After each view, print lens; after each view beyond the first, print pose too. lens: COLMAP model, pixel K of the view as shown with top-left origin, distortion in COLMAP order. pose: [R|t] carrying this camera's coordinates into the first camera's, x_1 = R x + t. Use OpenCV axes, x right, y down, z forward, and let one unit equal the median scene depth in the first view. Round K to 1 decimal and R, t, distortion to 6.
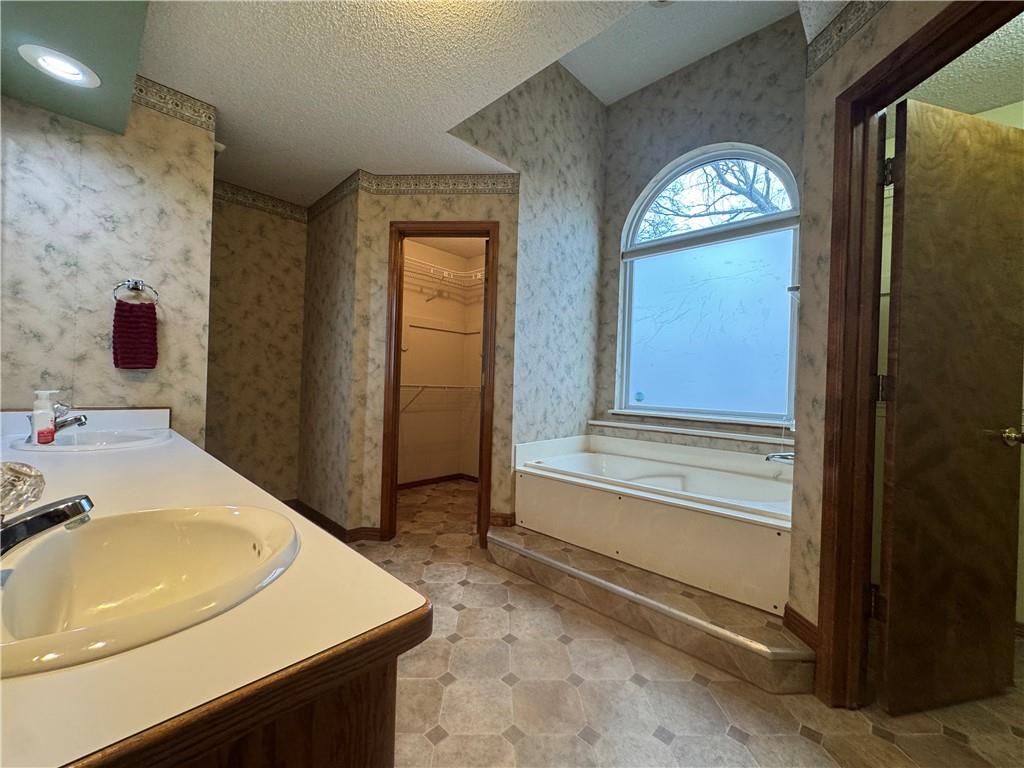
lens RADIAL K [[409.6, 0, 512.8], [0, 409.6, 382.3], [0, 0, 1]] dist [-0.002994, 0.000106]
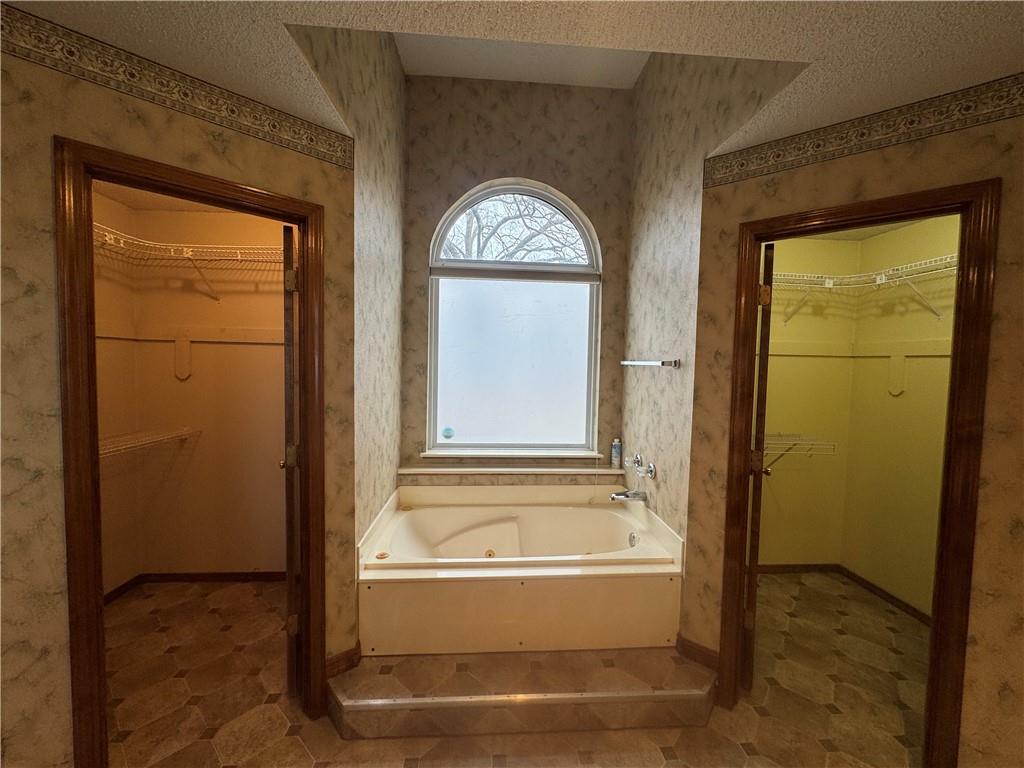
lens RADIAL K [[409.6, 0, 512.2], [0, 409.6, 382.7], [0, 0, 1]] dist [-0.002994, 0.000106]
pose [[0.679053, -0.049477, 0.732420, -0.306592], [-0.003182, 0.997518, 0.070336, -0.170845], [-0.734082, -0.050092, 0.677210, 0.357176]]
